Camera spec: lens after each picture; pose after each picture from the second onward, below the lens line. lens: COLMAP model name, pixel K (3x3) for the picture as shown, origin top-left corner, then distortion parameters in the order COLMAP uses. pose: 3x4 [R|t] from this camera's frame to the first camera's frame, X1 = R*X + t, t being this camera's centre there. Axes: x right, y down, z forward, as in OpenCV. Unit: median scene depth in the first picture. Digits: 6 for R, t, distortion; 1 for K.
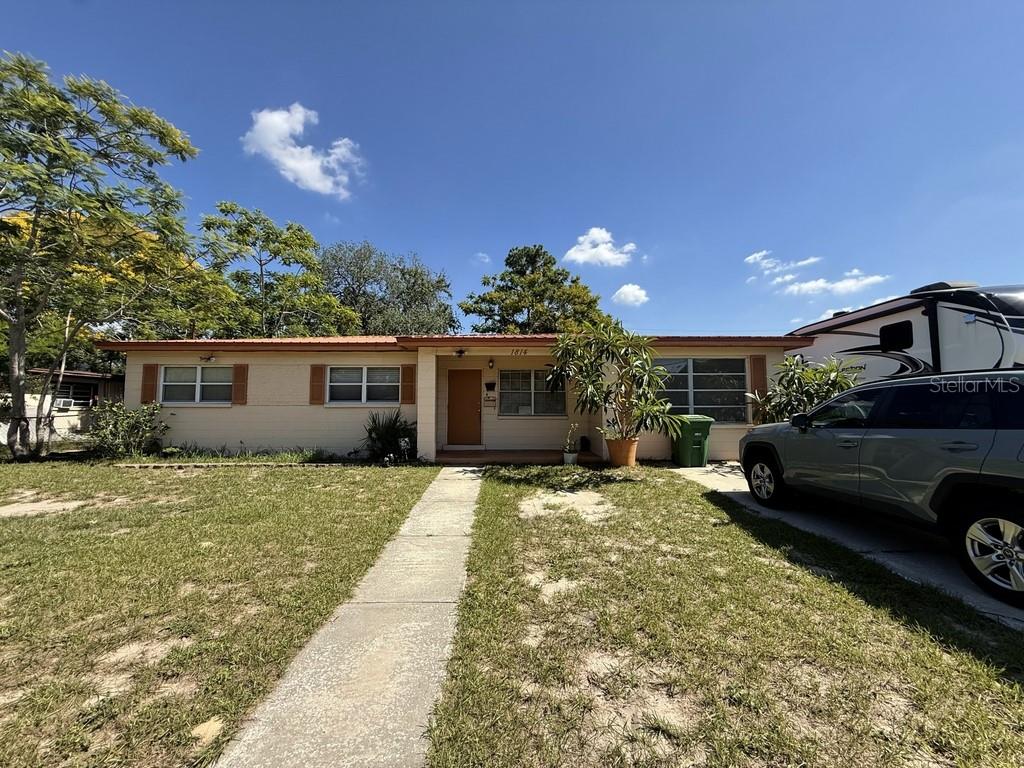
lens RADIAL K [[407.4, 0, 508.9], [0, 407.4, 382.5], [0, 0, 1]] dist [-0.001622, 0.000700]
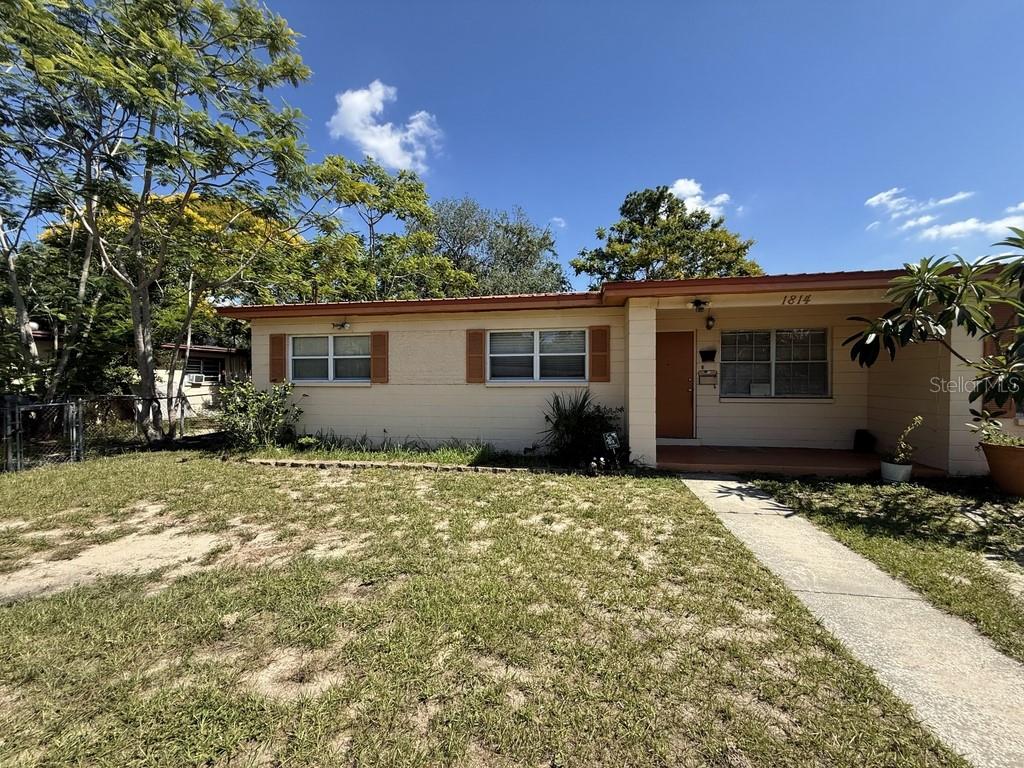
lens RADIAL K [[407.4, 0, 508.9], [0, 407.4, 382.5], [0, 0, 1]] dist [-0.001622, 0.000700]
pose [[0.983344, -0.002063, -0.181745, -0.279327], [0.015659, 0.997179, 0.073404, -0.000789], [0.181081, -0.075027, 0.980602, 0.280012]]
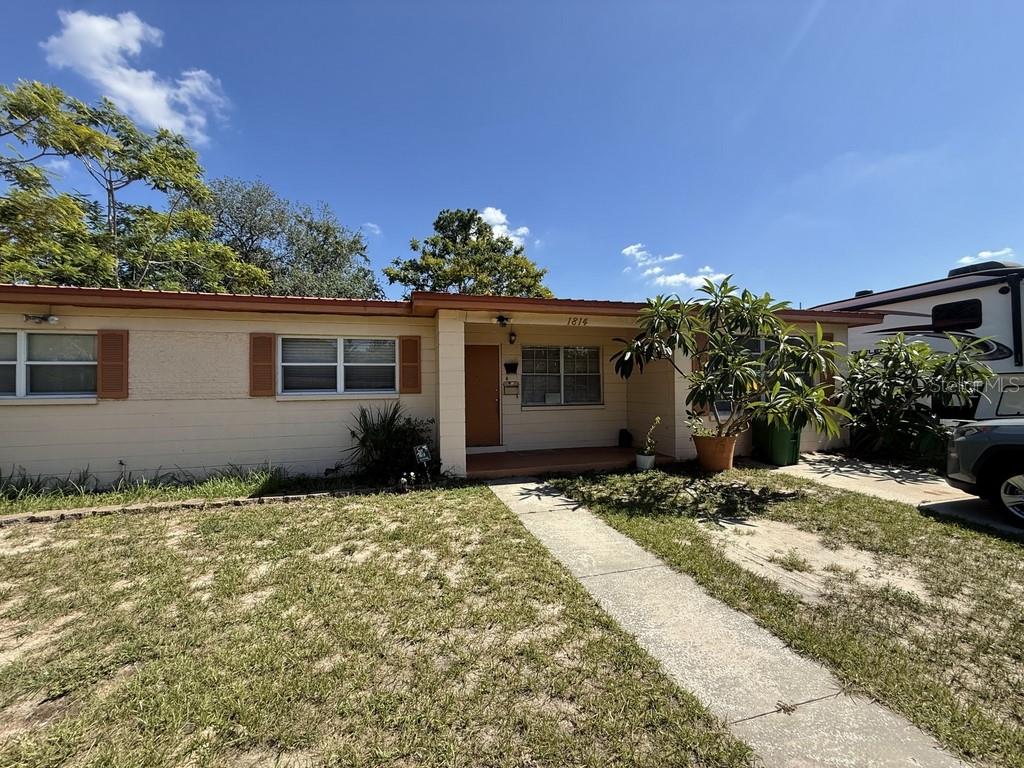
lens RADIAL K [[407.4, 0, 508.9], [0, 407.4, 382.5], [0, 0, 1]] dist [-0.001622, 0.000700]
pose [[0.966514, -0.008390, 0.256477, -0.268386], [-0.004152, 0.998823, 0.048323, 0.000181], [-0.256580, -0.047770, 0.965342, 0.298620]]
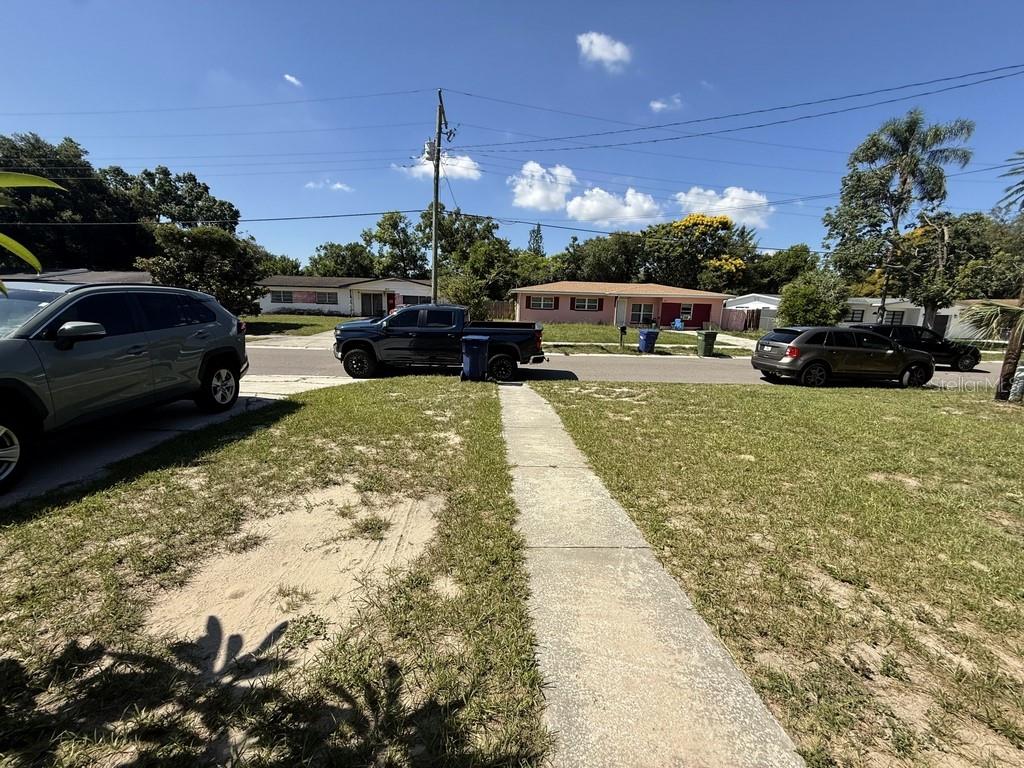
lens RADIAL K [[407.4, 0, 508.9], [0, 407.4, 382.5], [0, 0, 1]] dist [-0.001622, 0.000700]
pose [[-0.999322, -0.026045, -0.026038, -0.027485], [-0.029065, 0.991944, 0.123296, 0.032987], [0.022617, 0.123969, -0.992028, 0.849165]]
